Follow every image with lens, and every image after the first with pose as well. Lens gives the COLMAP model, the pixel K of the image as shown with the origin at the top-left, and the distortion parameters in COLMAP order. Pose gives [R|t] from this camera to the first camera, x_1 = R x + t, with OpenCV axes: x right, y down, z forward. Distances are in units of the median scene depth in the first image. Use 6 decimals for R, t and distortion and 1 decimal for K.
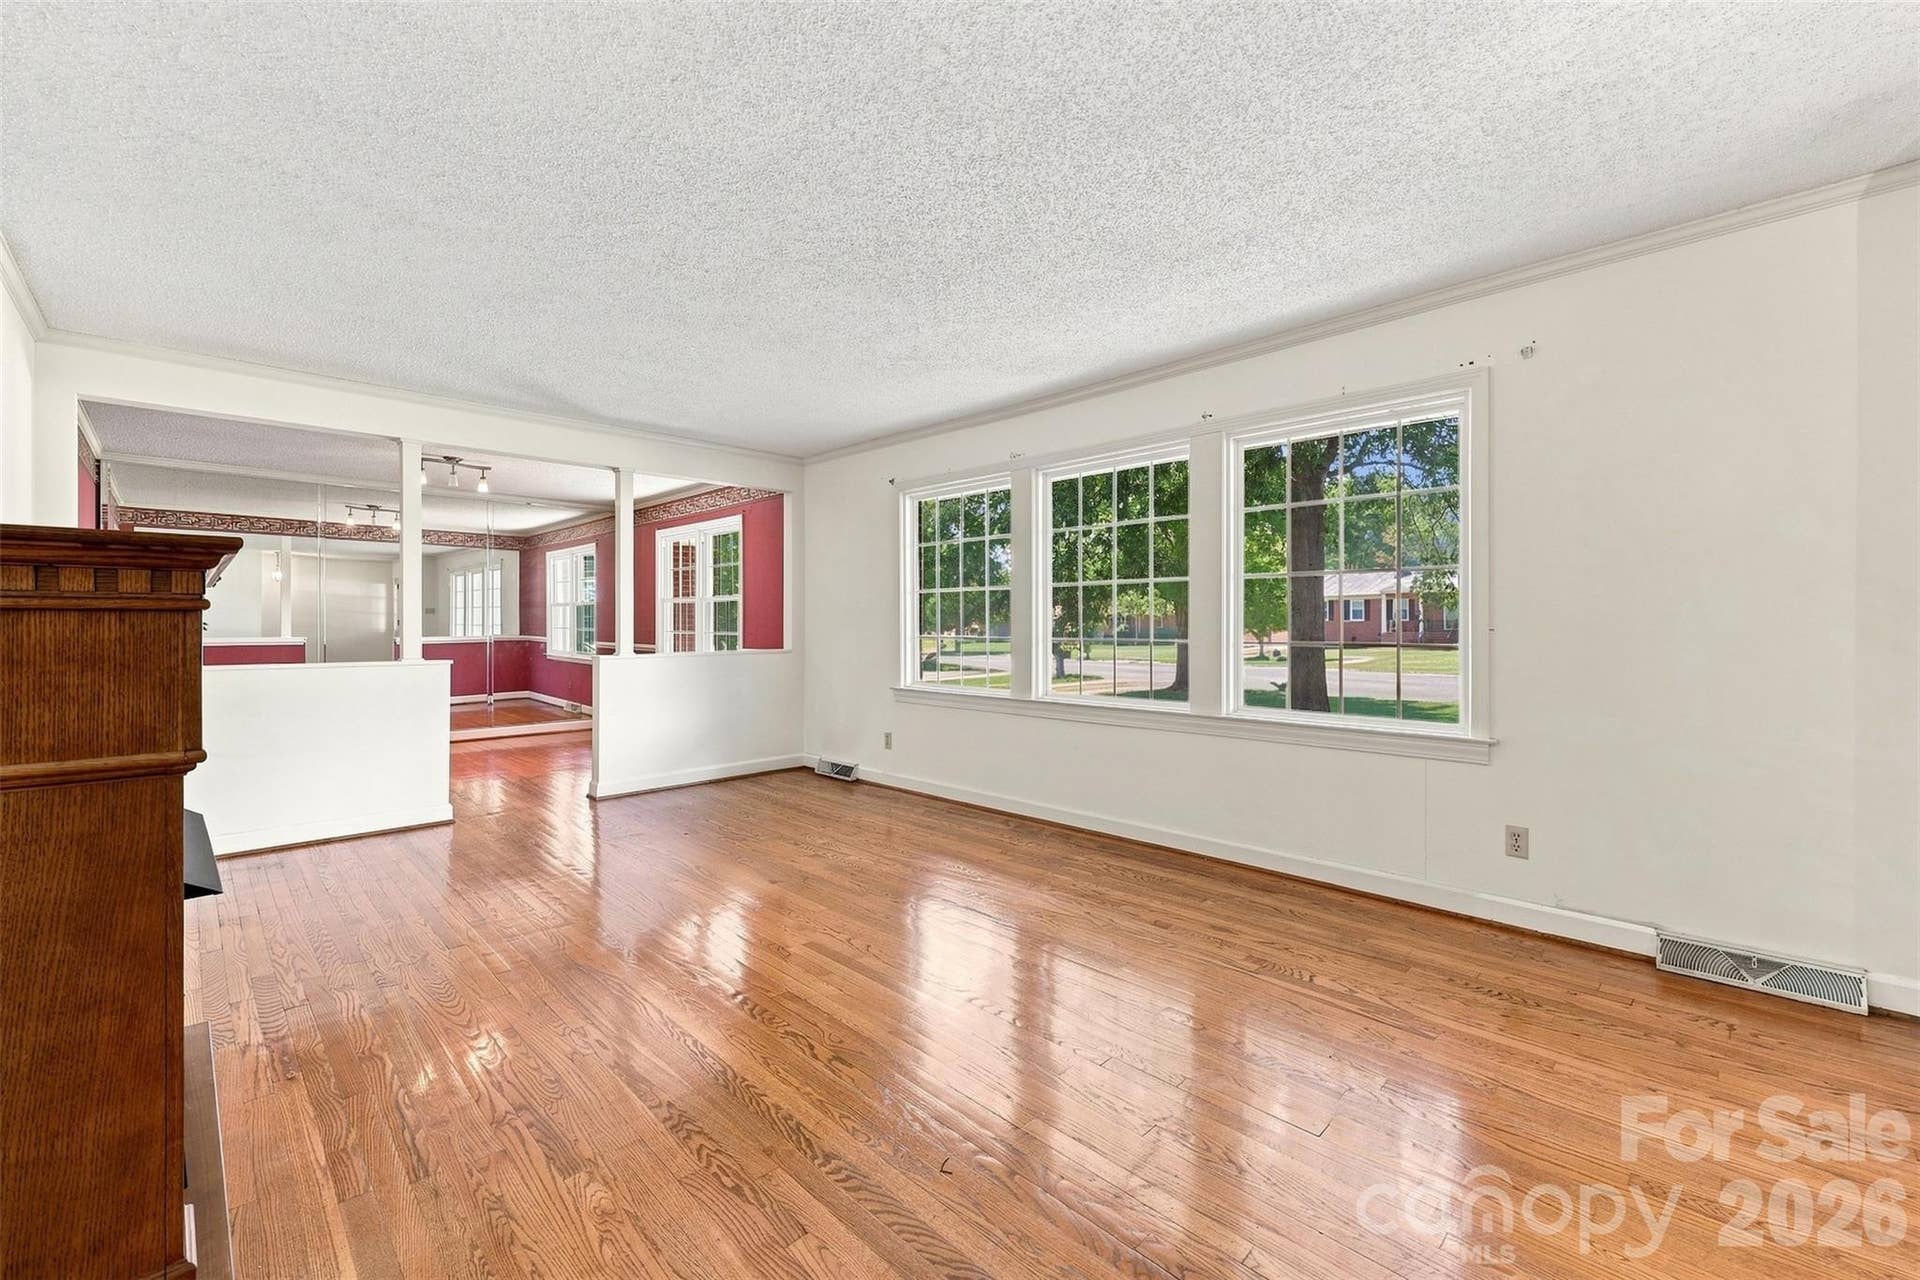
lens RADIAL K [[773.0, 0, 956.1], [0, 773.0, 627.7], [0, 0, 1]] dist [0.011578, 0.000126]
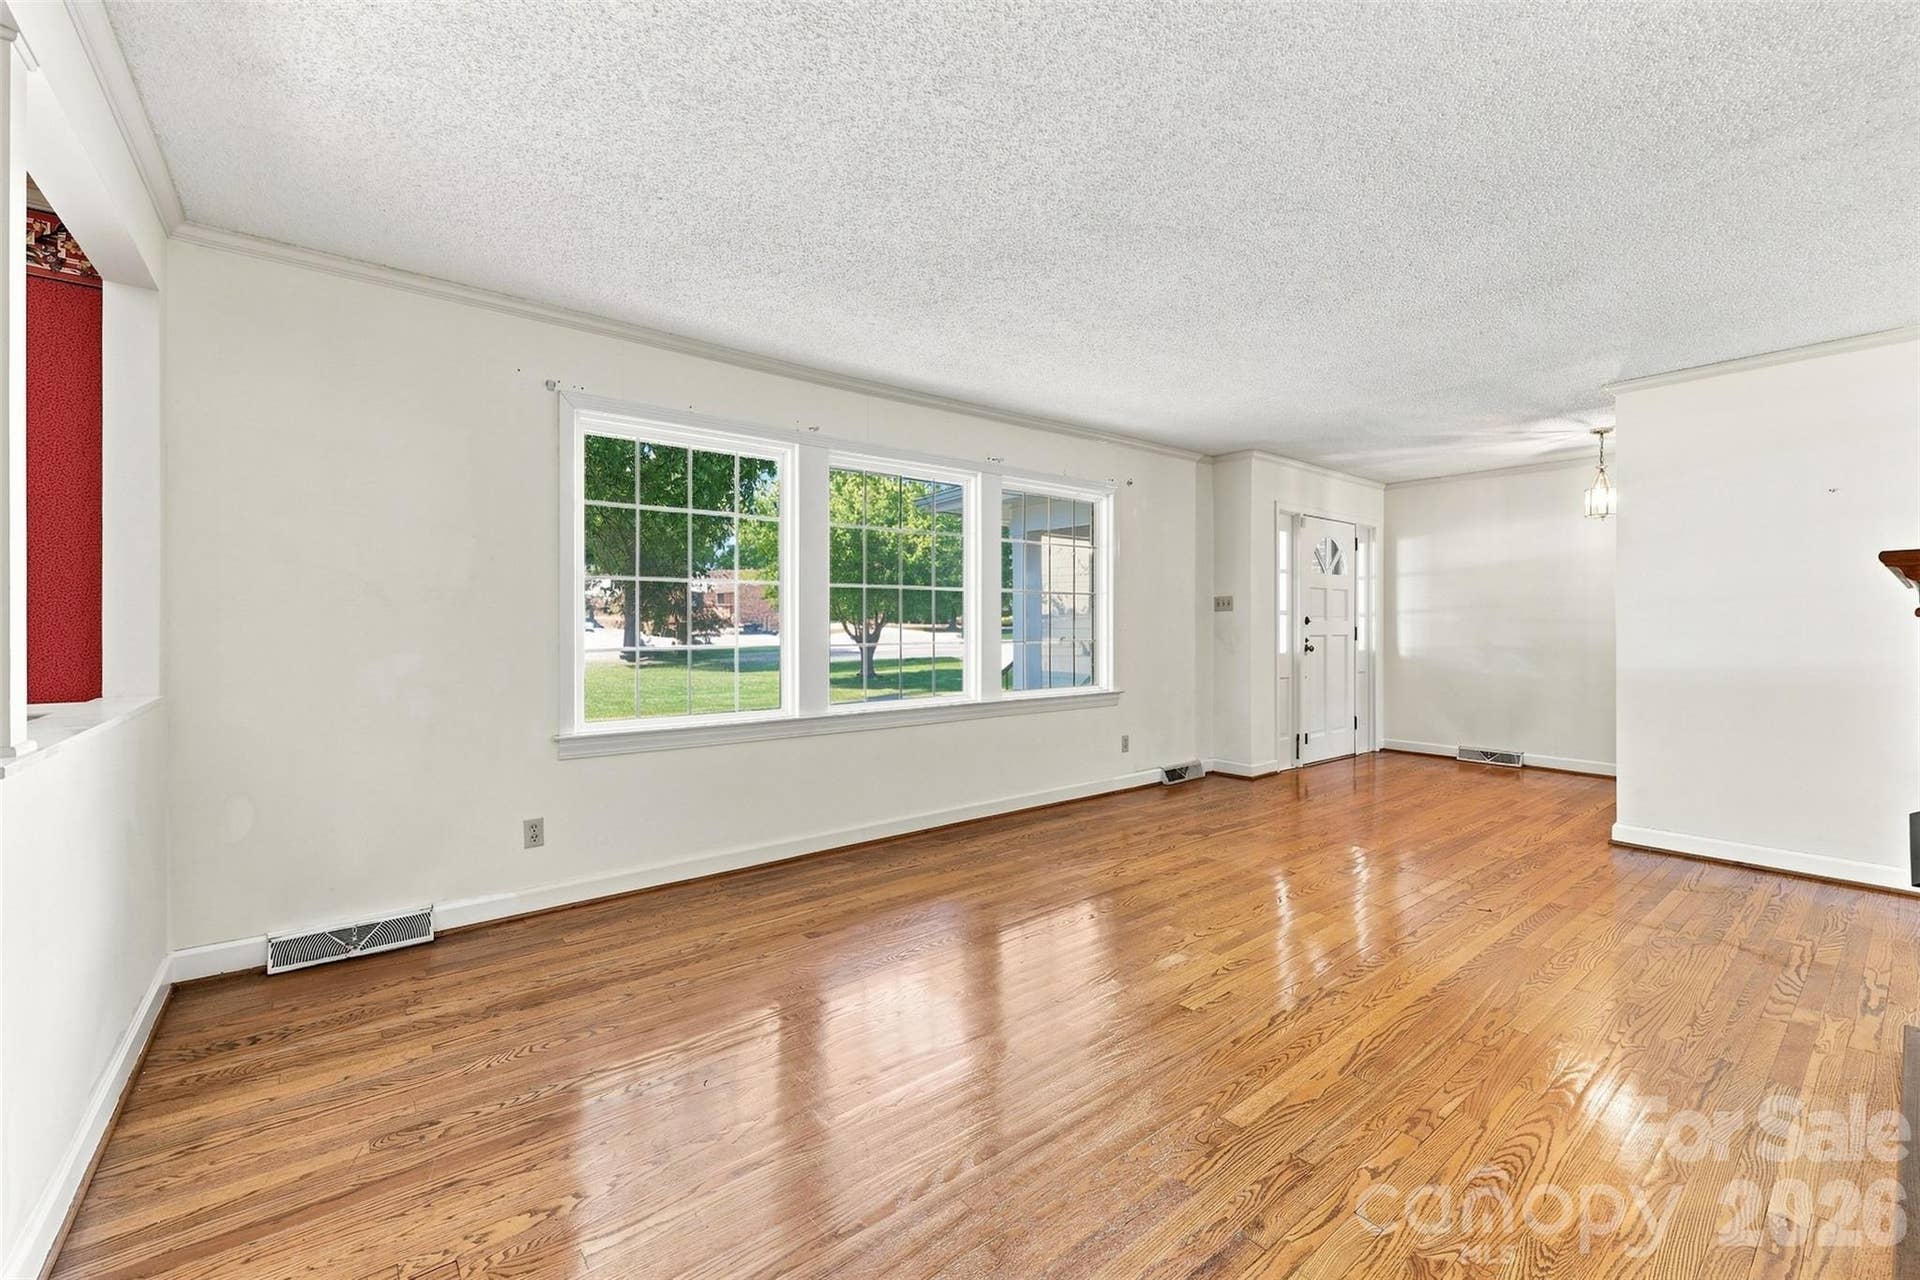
lens RADIAL K [[773.0, 0, 970.0], [0, 773.0, 628.4], [0, 0, 1]] dist [0.011578, 0.000126]
pose [[0.116657, 0.000156, 0.993172, -0.661497], [0.009451, 0.999955, -0.001268, -0.001723], [-0.993127, 0.009534, 0.116651, 0.651863]]
